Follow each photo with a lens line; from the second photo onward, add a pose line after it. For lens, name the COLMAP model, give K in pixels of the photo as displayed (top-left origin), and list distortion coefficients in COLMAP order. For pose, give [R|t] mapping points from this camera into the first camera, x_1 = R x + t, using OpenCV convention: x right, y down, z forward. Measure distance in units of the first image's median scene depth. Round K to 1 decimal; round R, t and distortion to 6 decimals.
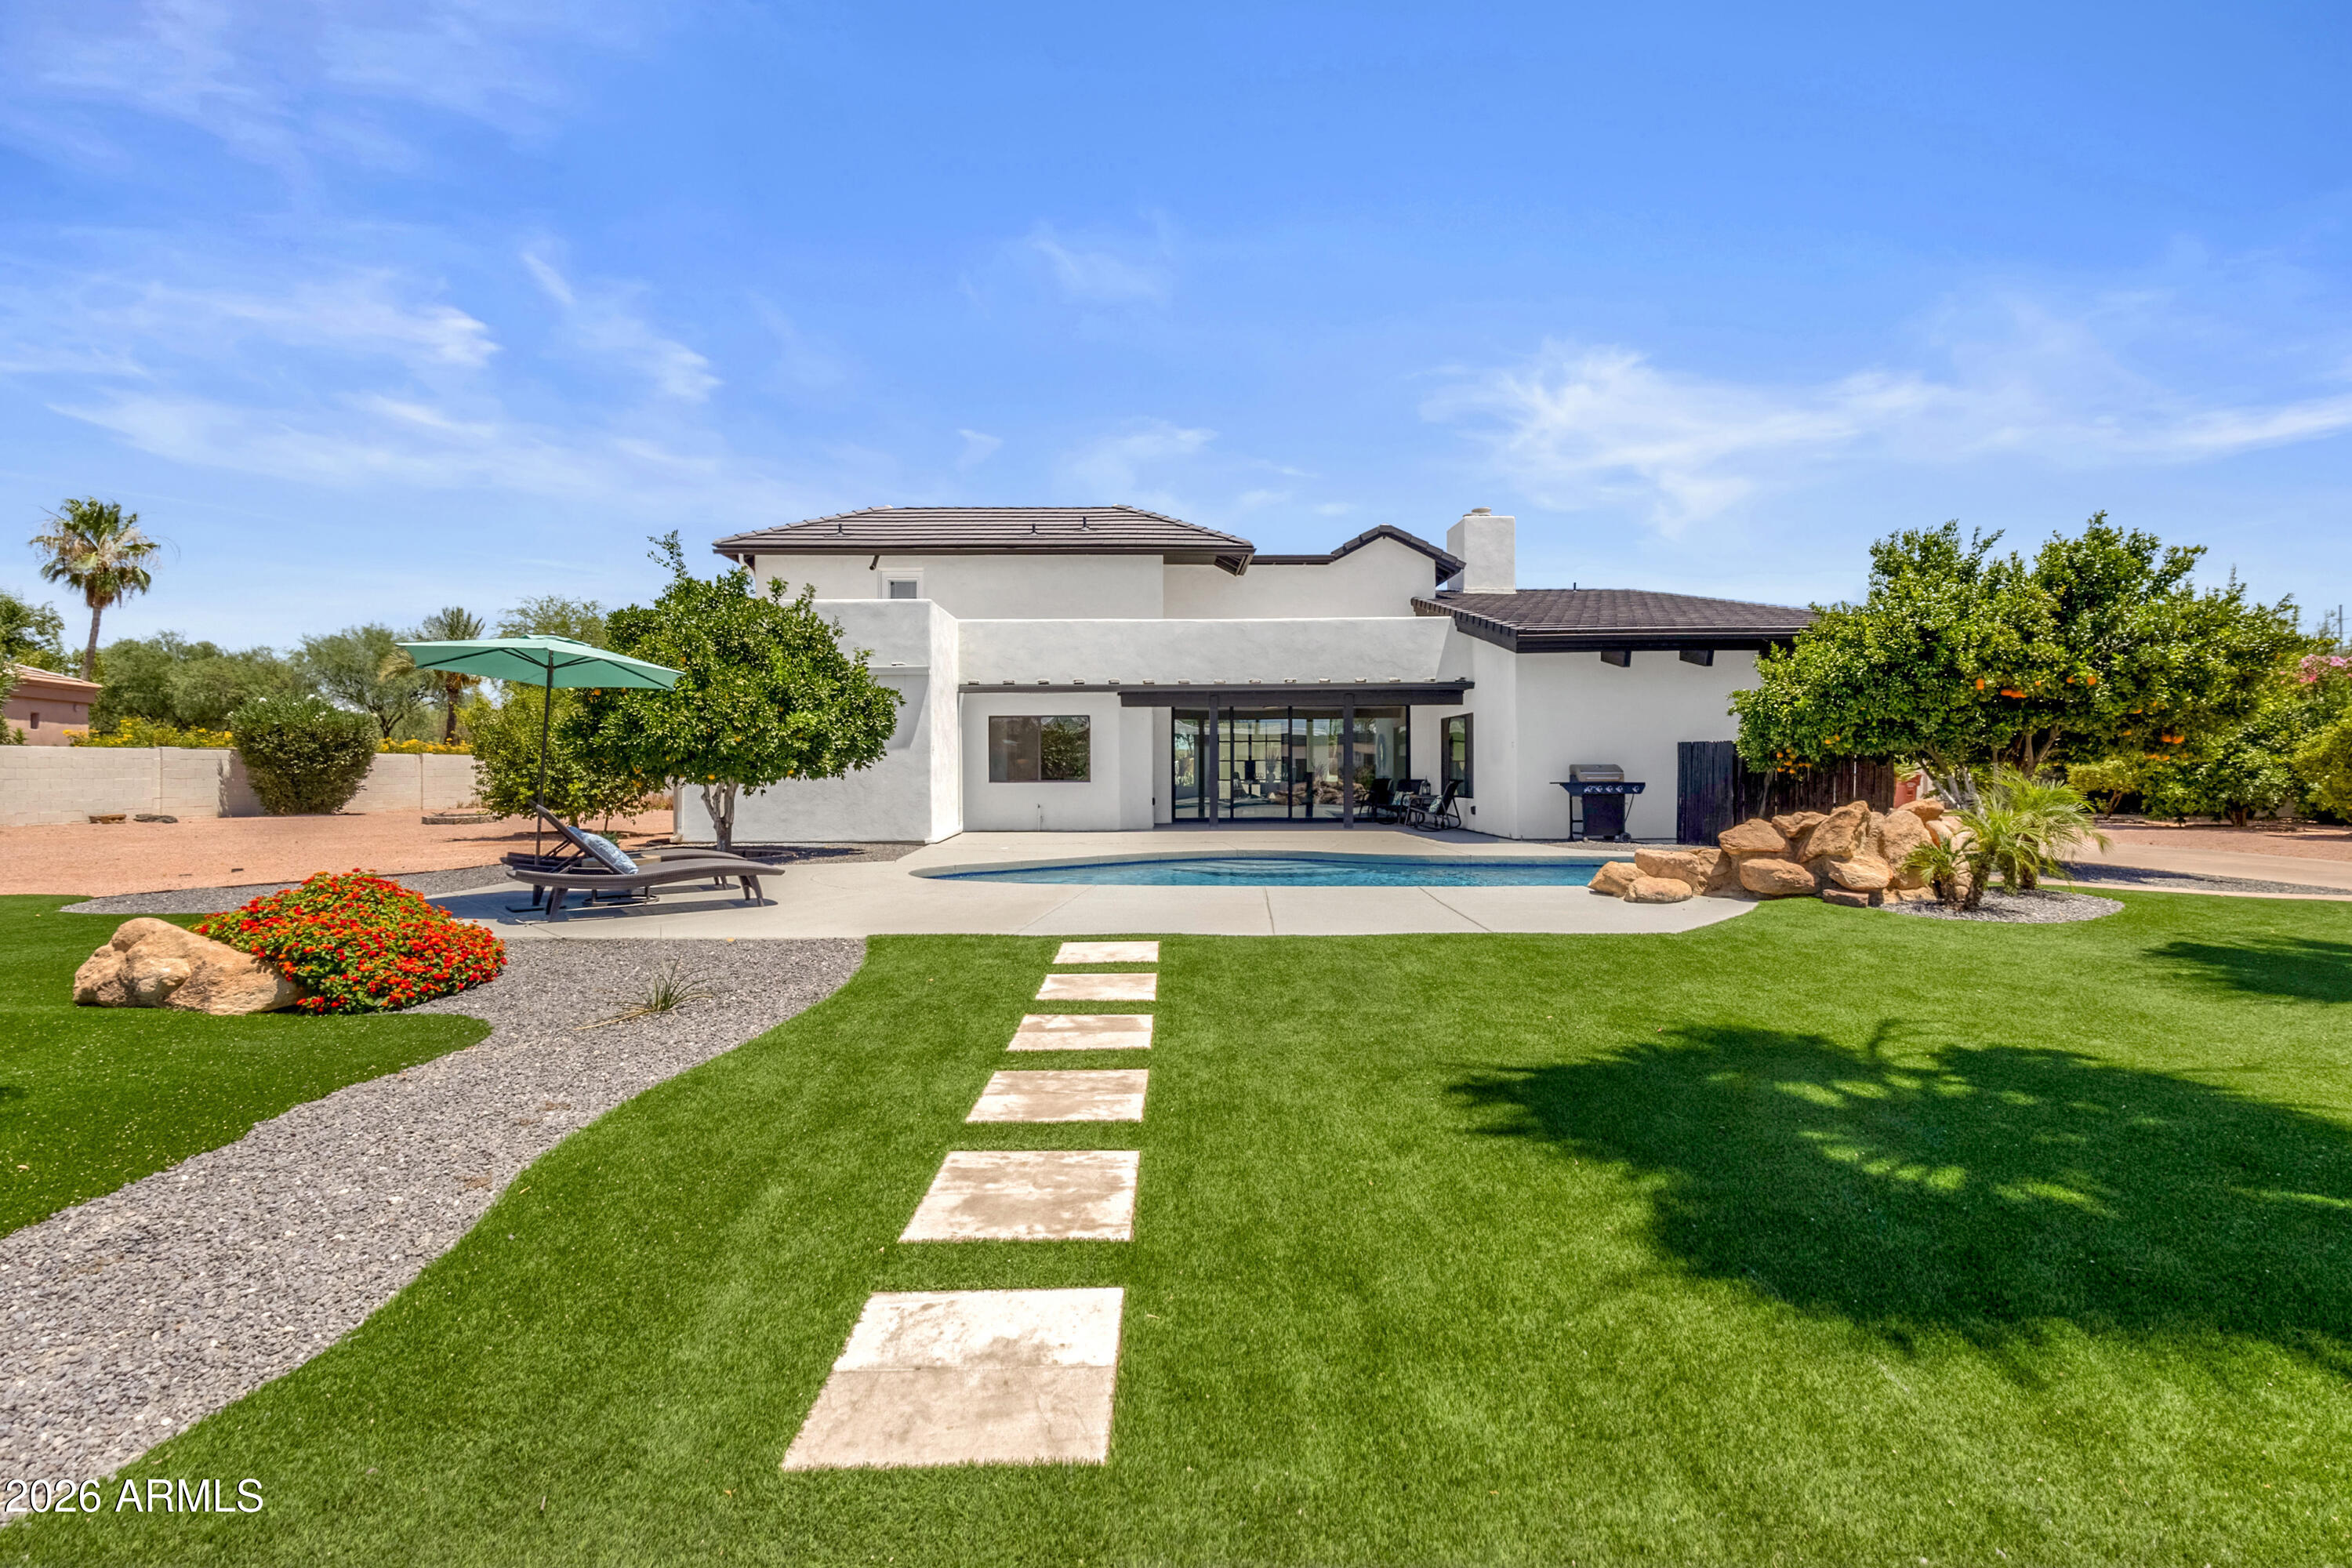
lens RADIAL K [[1080.0, 0, 1159.8], [0, 1080.0, 784.0], [0, 0, 1]] dist [0.004259, 0.000598]
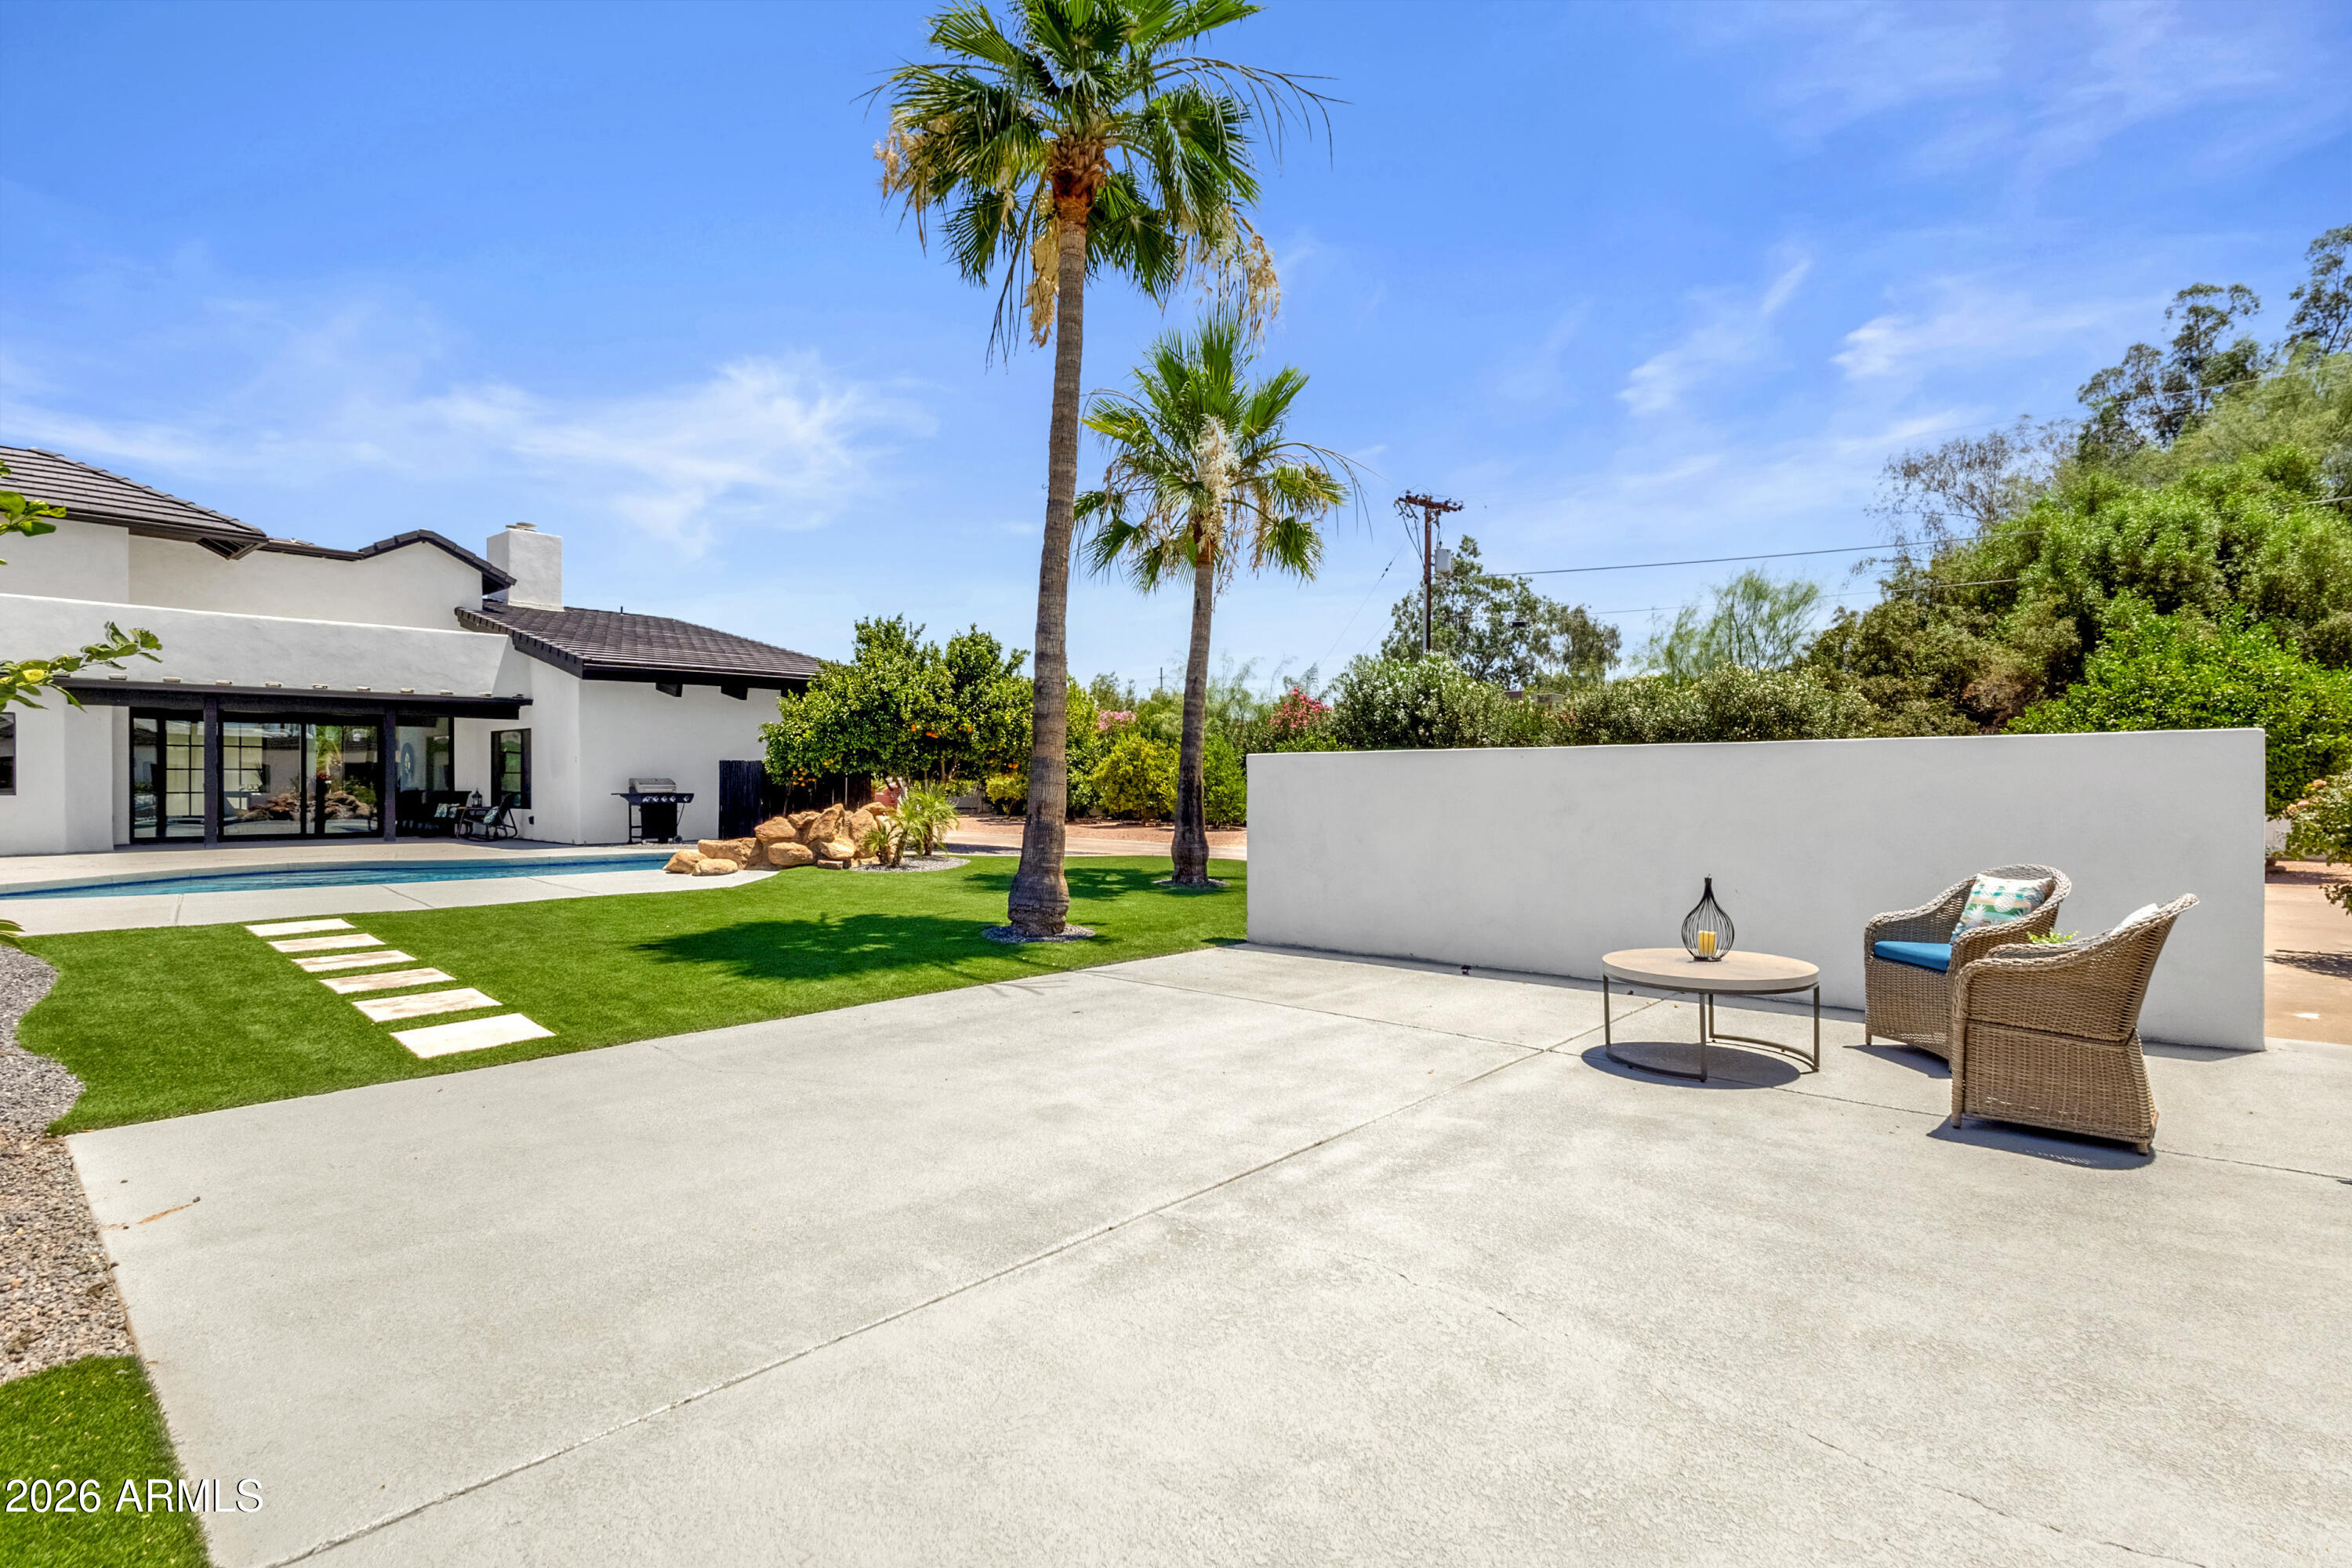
lens RADIAL K [[1162.0, 0, 1176.0], [0, 1162.0, 784.0], [0, 0, 1]] dist [0.005212, -0.000390]
pose [[0.673132, 0.003058, 0.739516, -0.183688], [0.005028, 0.999949, -0.008712, 0.002641], [-0.739505, 0.009583, 0.673083, -0.336064]]
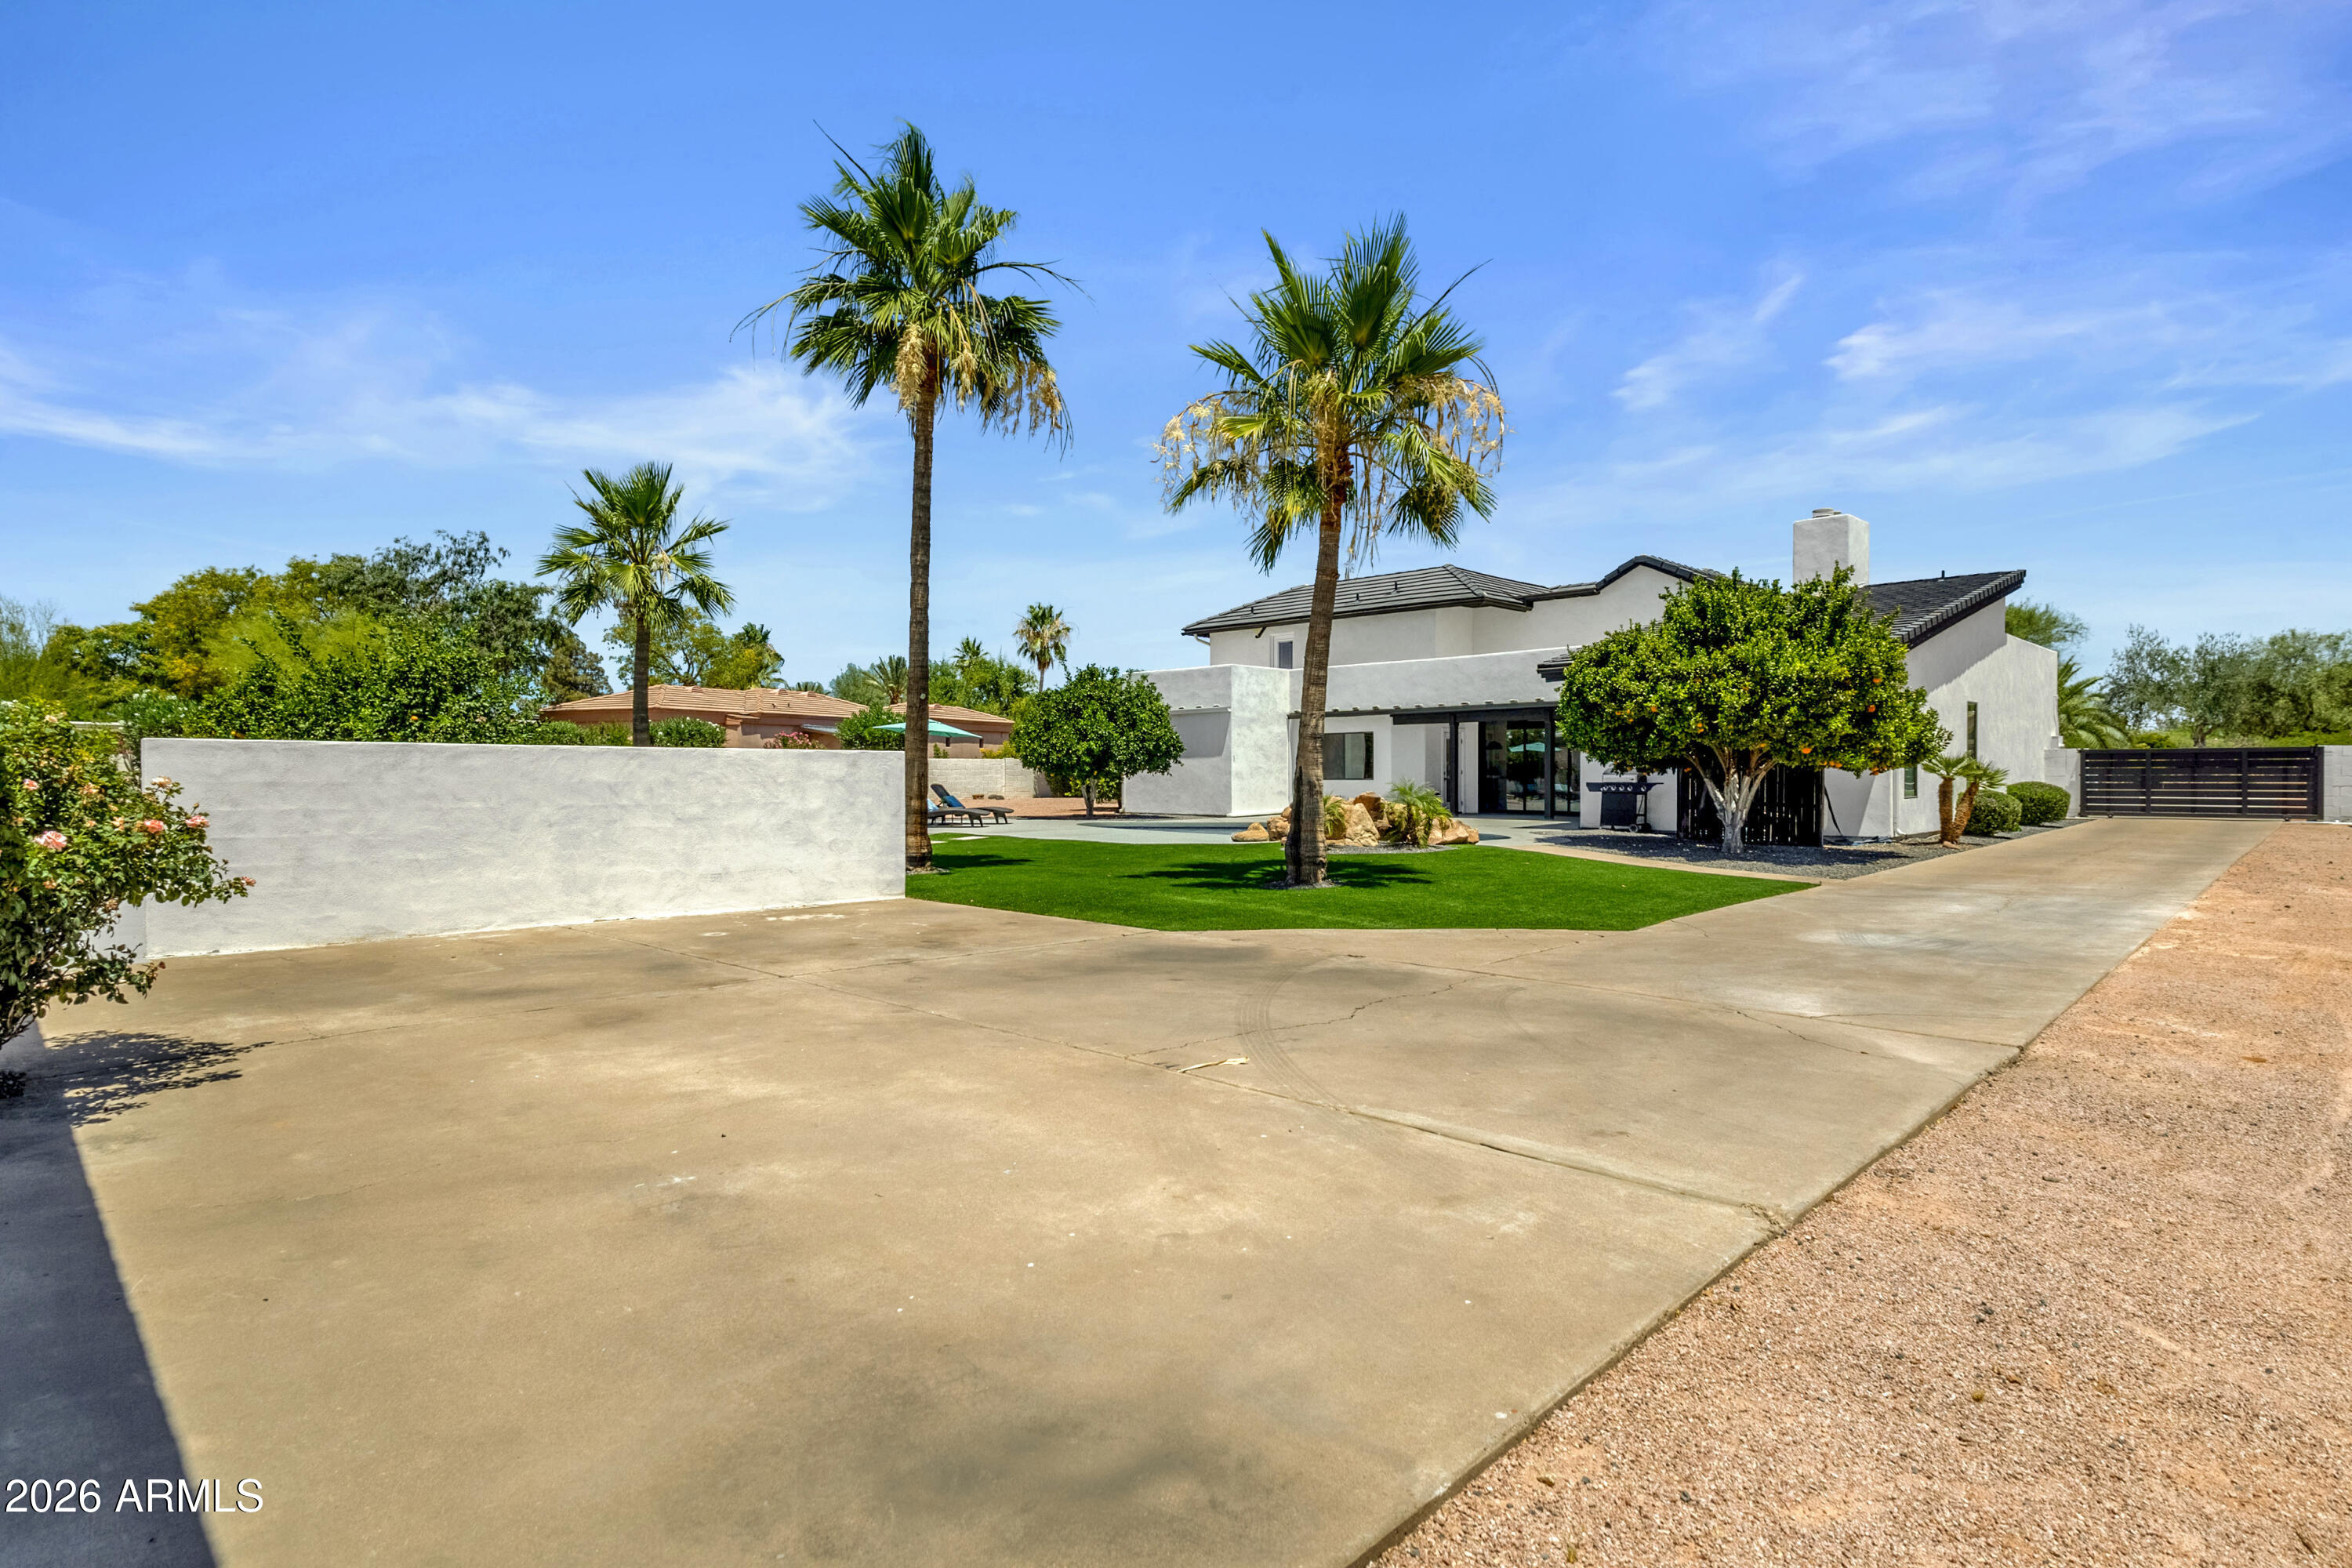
lens RADIAL K [[1162.0, 0, 1176.0], [0, 1162.0, 784.0], [0, 0, 1]] dist [0.005212, -0.000390]
pose [[0.723556, 0.005443, -0.690244, 1.156426], [-0.005434, 0.999983, 0.002190, 0.000763], [0.690244, 0.002166, 0.723573, -0.364546]]
